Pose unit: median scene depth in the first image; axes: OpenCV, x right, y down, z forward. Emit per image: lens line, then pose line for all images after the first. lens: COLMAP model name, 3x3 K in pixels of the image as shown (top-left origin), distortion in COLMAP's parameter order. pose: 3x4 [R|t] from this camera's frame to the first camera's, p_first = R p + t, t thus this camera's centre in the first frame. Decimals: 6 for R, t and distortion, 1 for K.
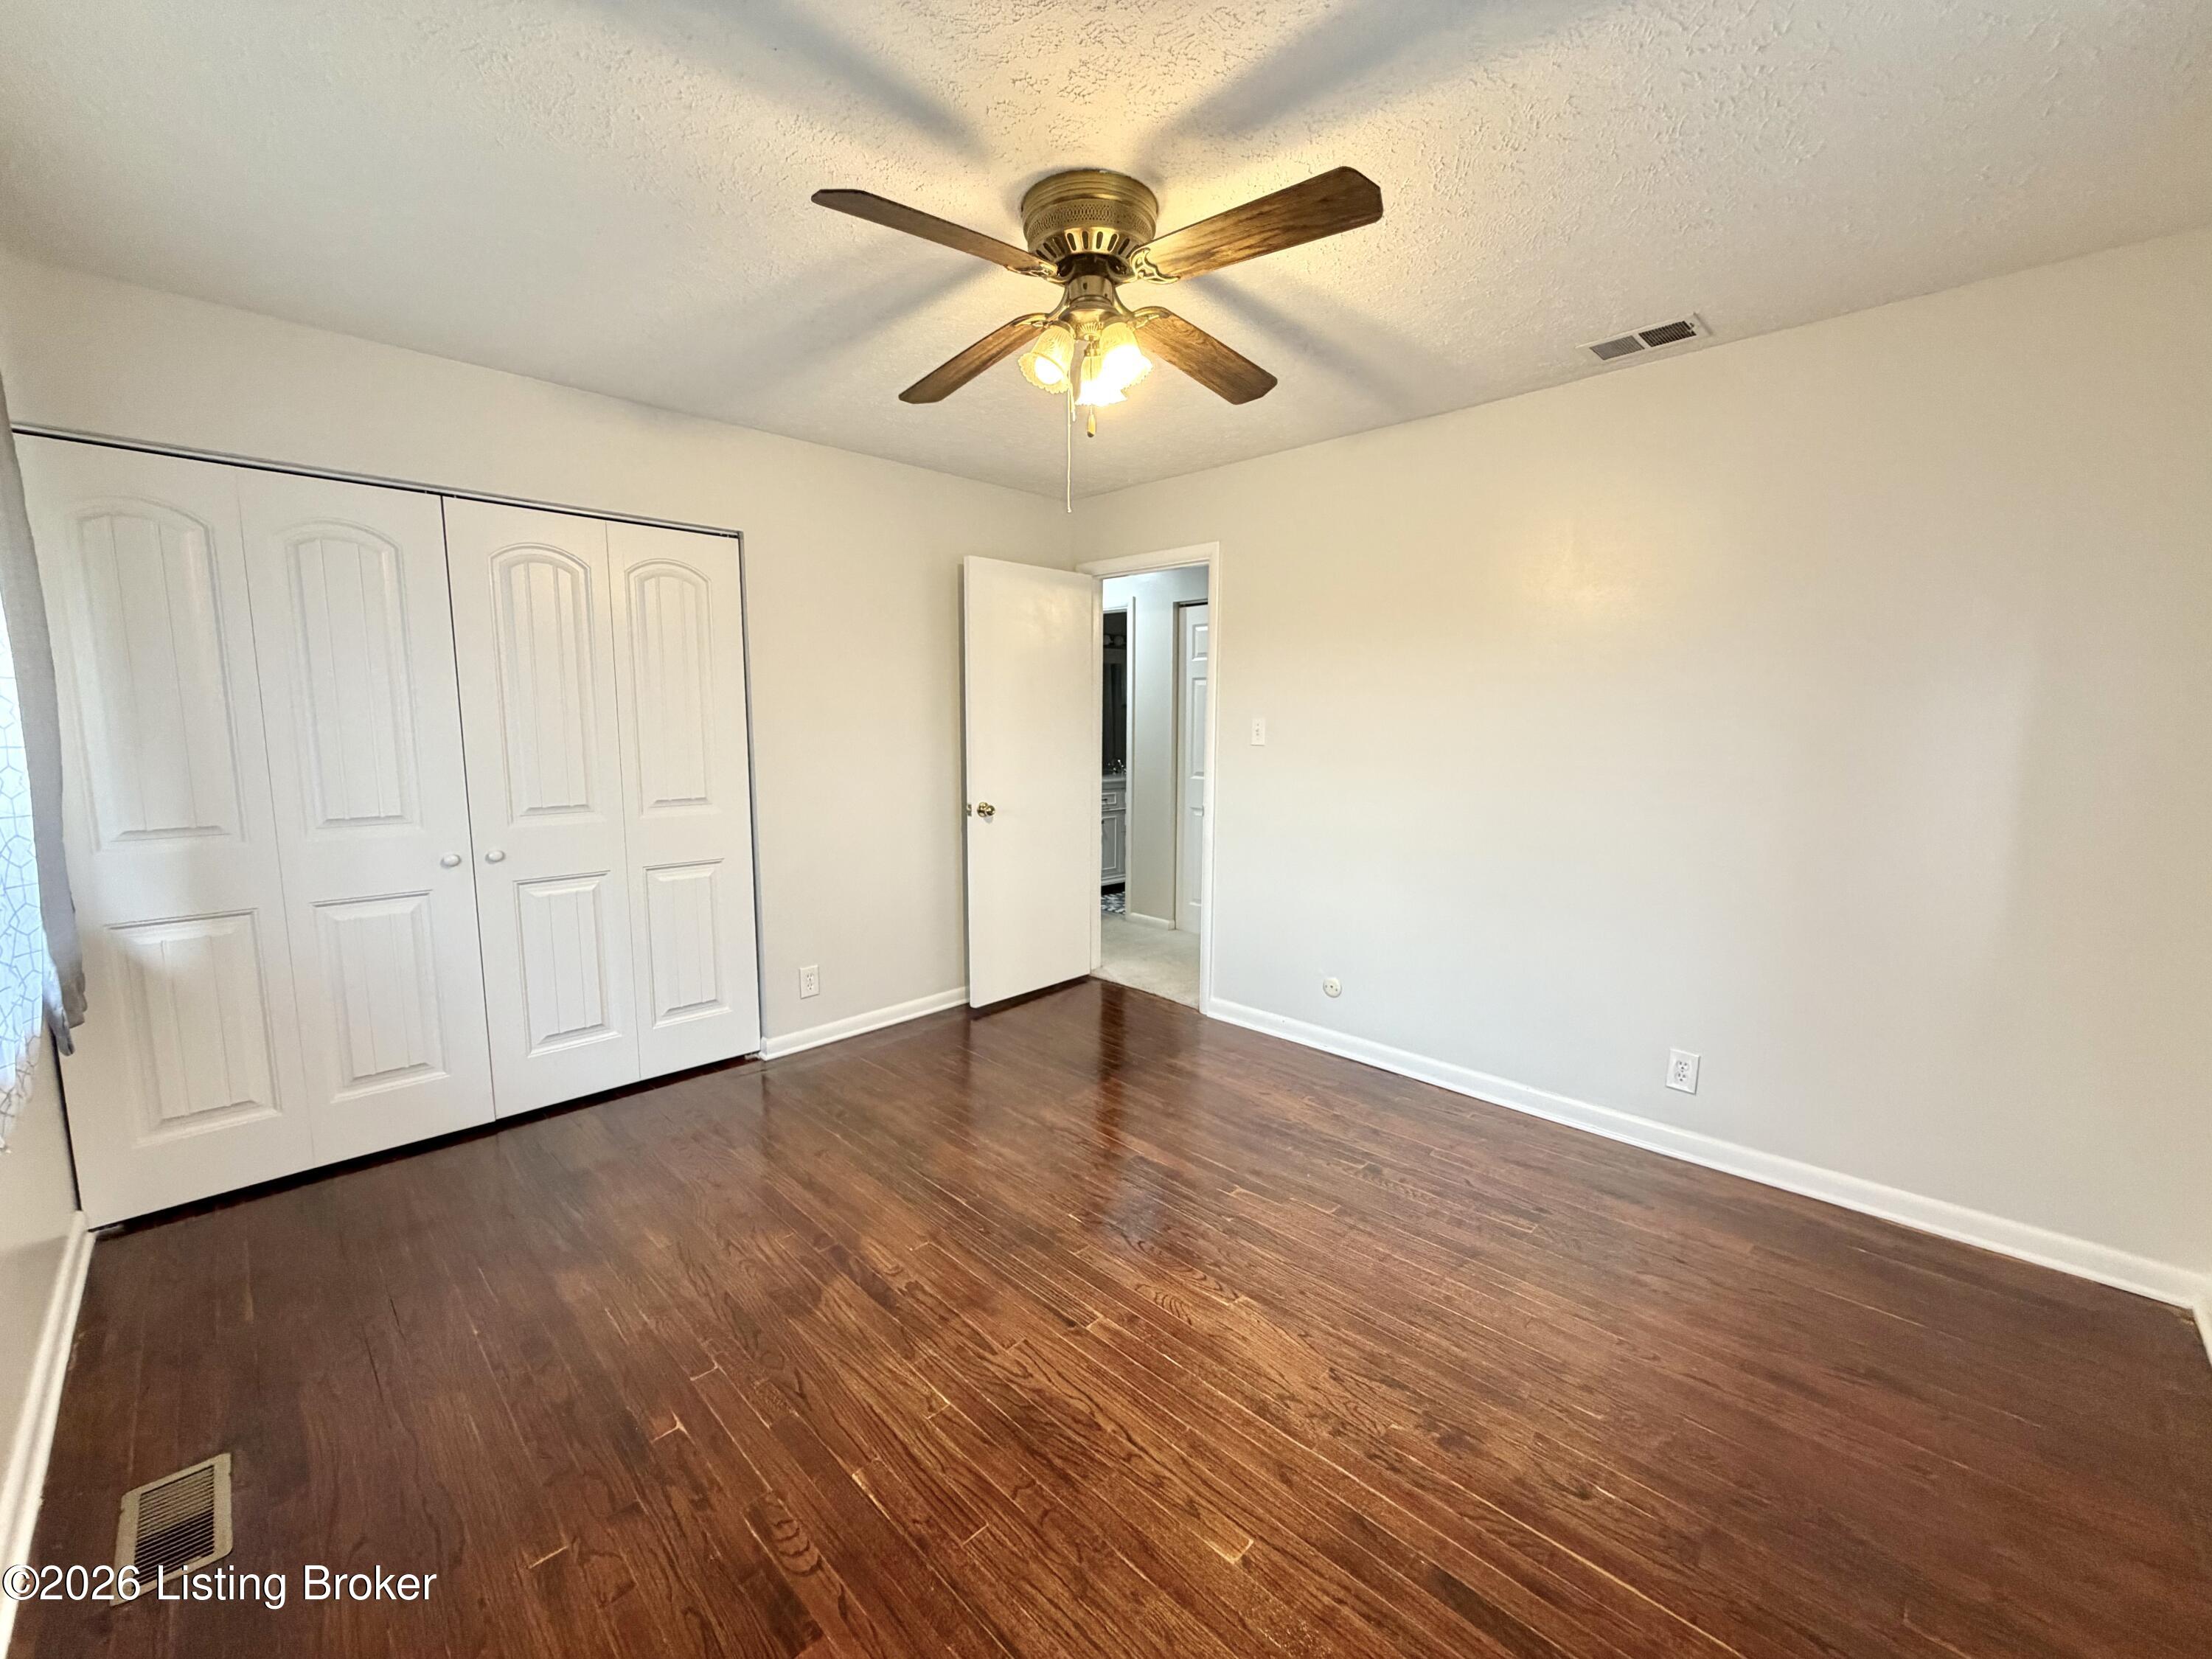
lens RADIAL K [[878.3, 0, 1100.2], [0, 878.3, 844.1], [0, 0, 1]] dist [-0.000507, -0.000028]
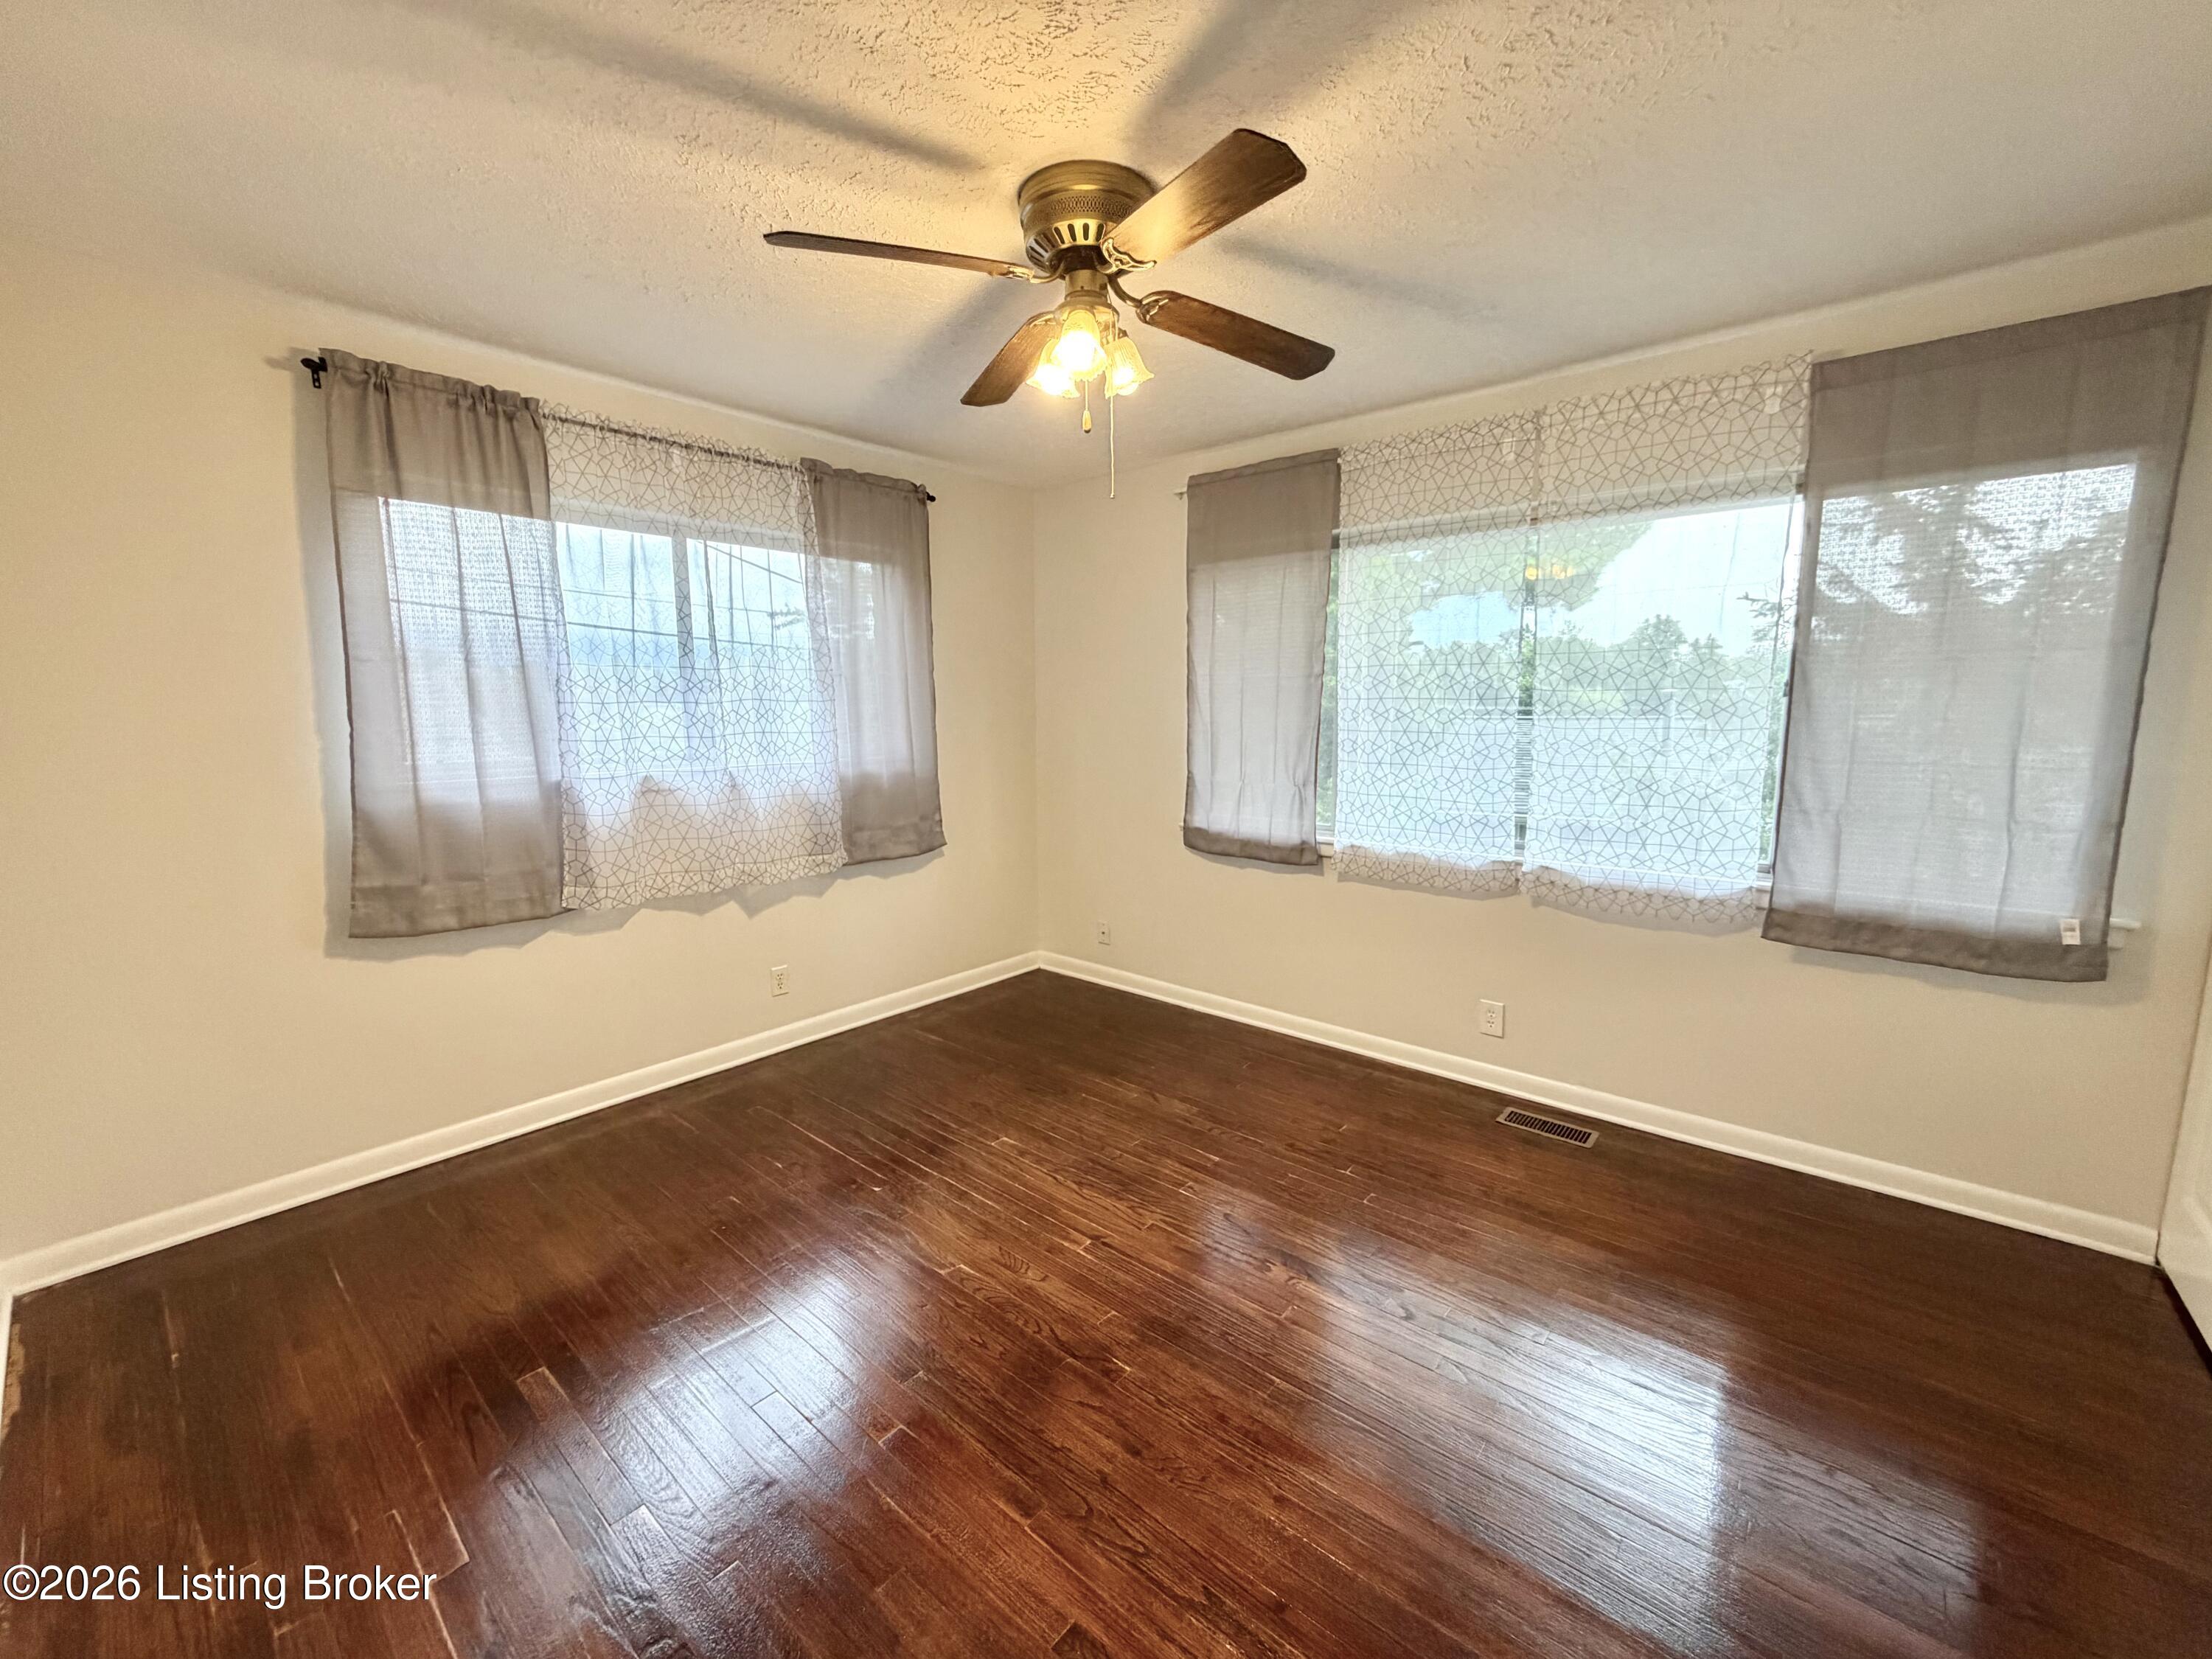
lens RADIAL K [[883.8, 0, 1099.2], [0, 883.8, 832.6], [0, 0, 1]] dist [0.000017, -0.000196]
pose [[-0.997738, 0.013921, -0.065768, 0.033802], [-0.004981, 0.960328, 0.278827, -0.231360], [0.067041, 0.278524, -0.958087, 1.550013]]
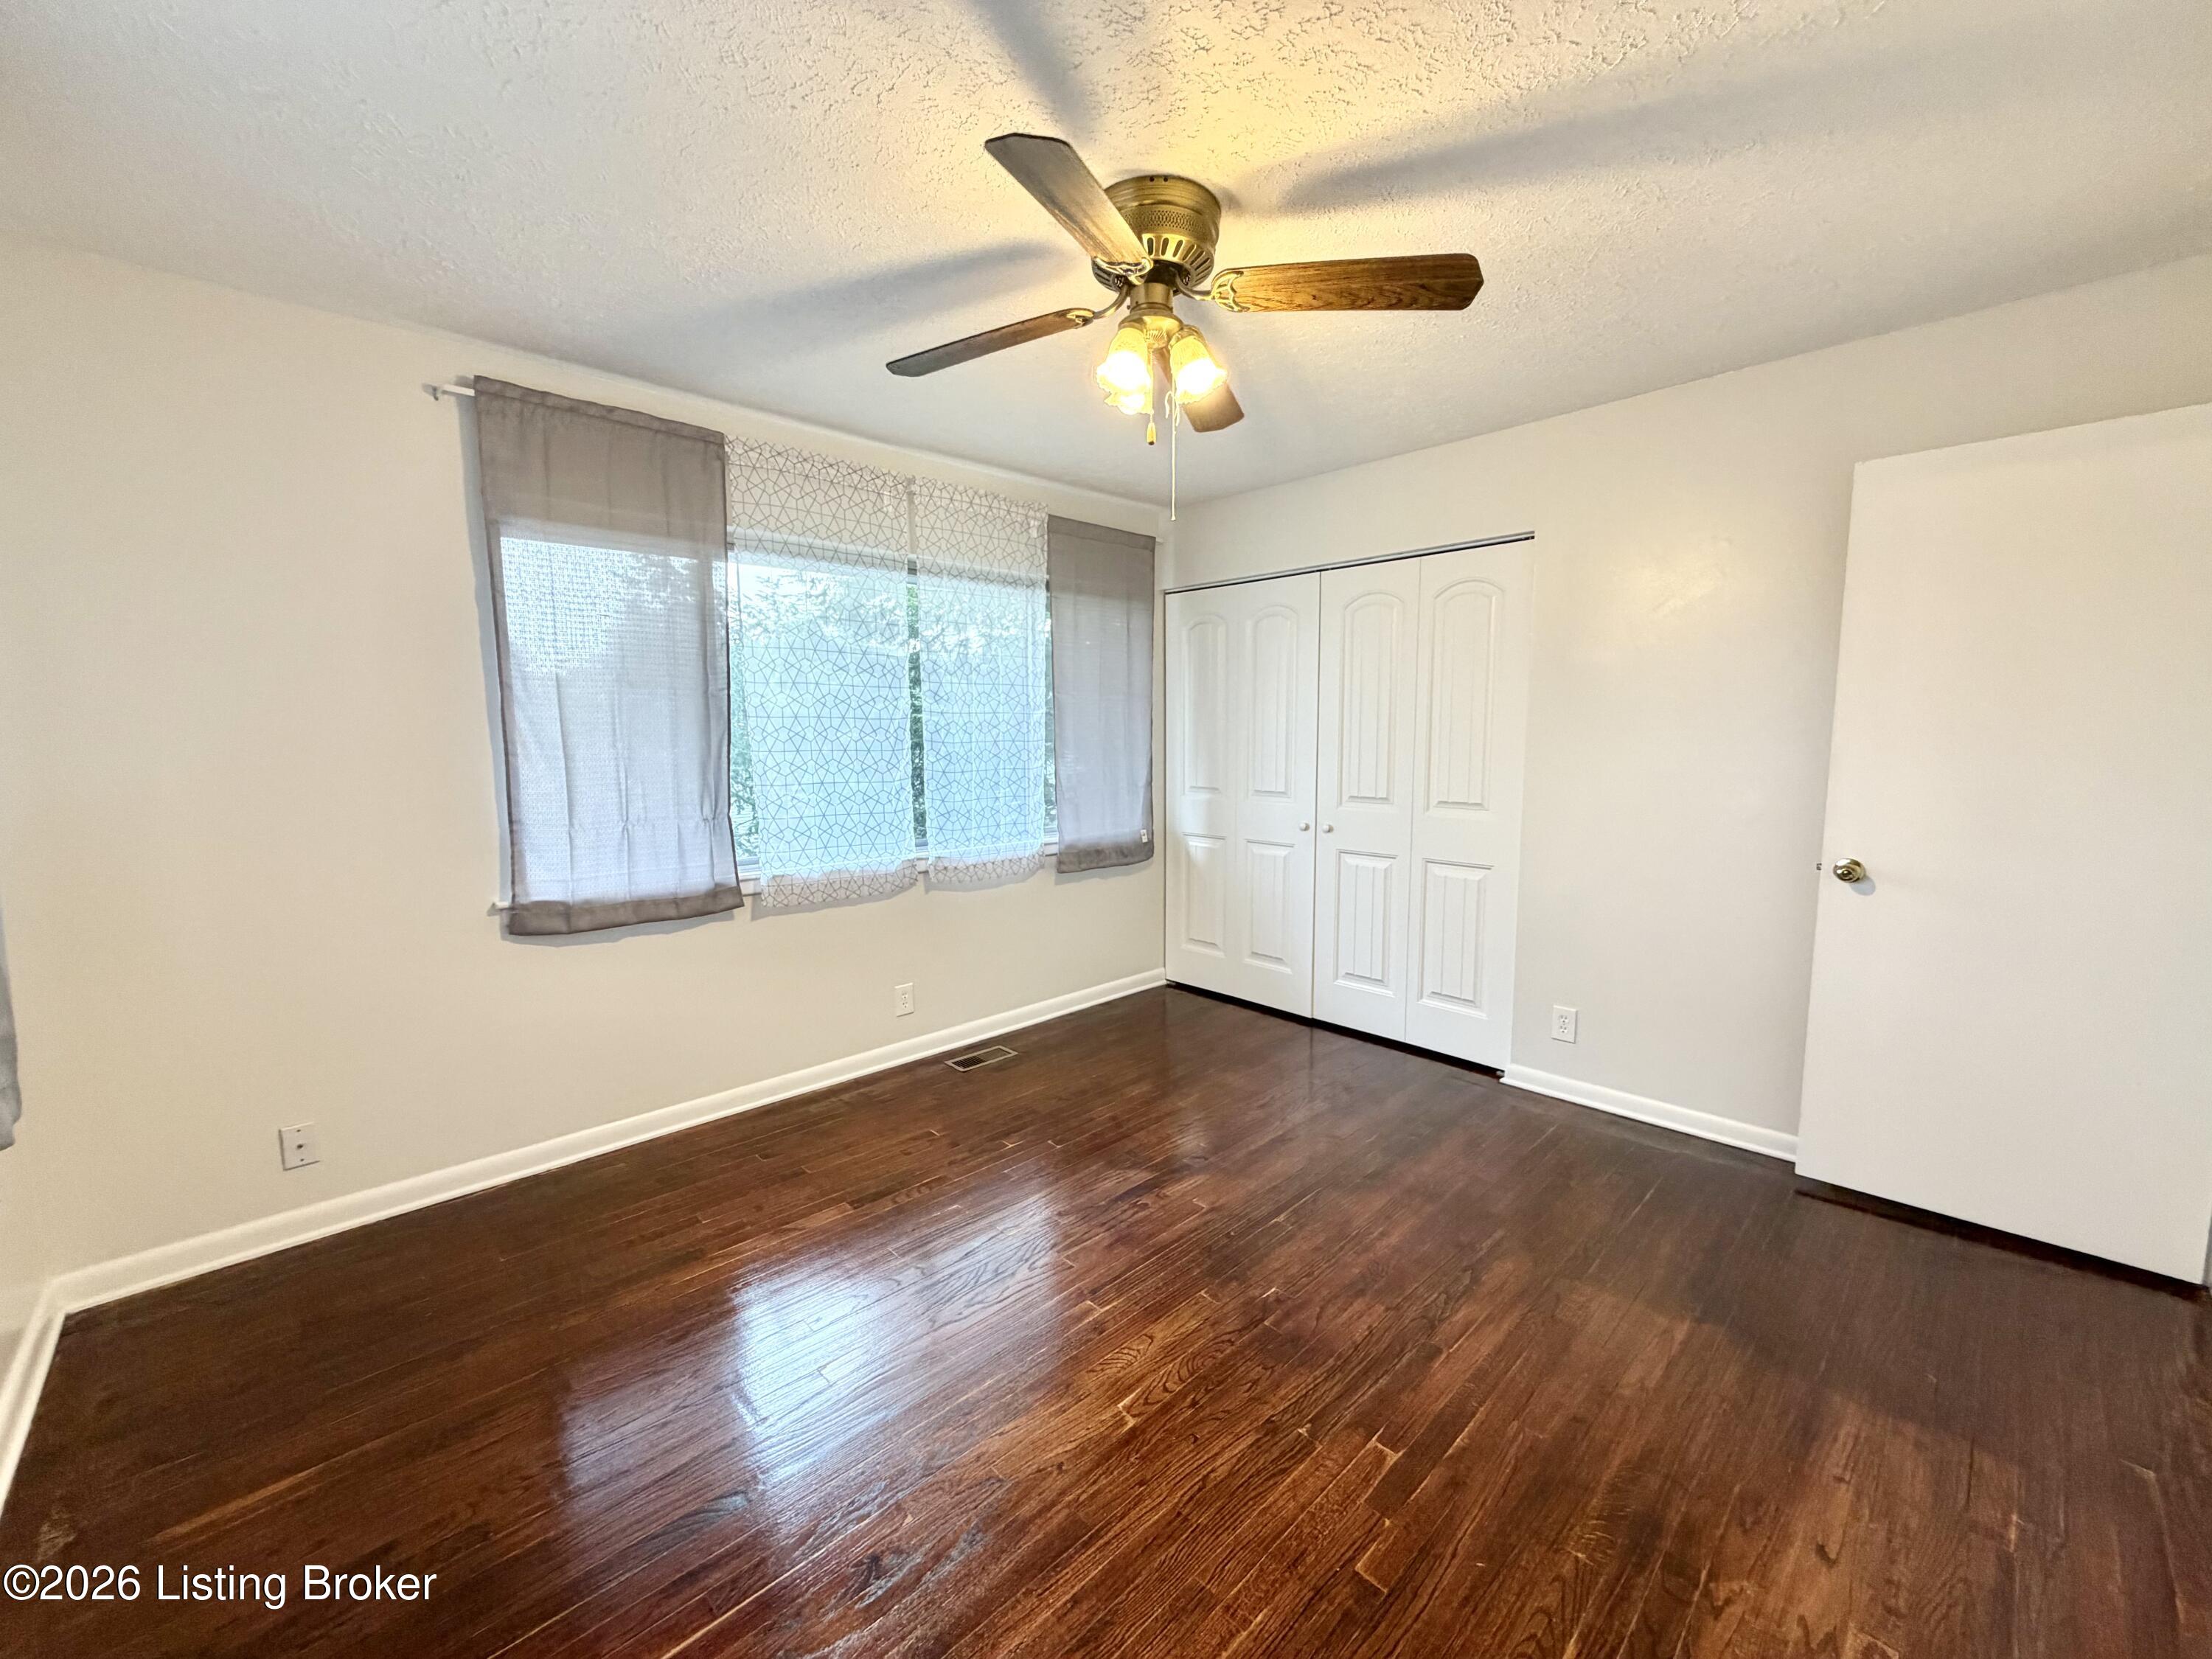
lens RADIAL K [[883.8, 0, 1099.2], [0, 883.8, 832.6], [0, 0, 1]] dist [0.000017, -0.000196]
pose [[-0.025628, 0.116791, -0.992826, 0.771400], [-0.134248, 0.983754, 0.119189, -0.107444], [0.990616, 0.136340, -0.009533, 0.745303]]
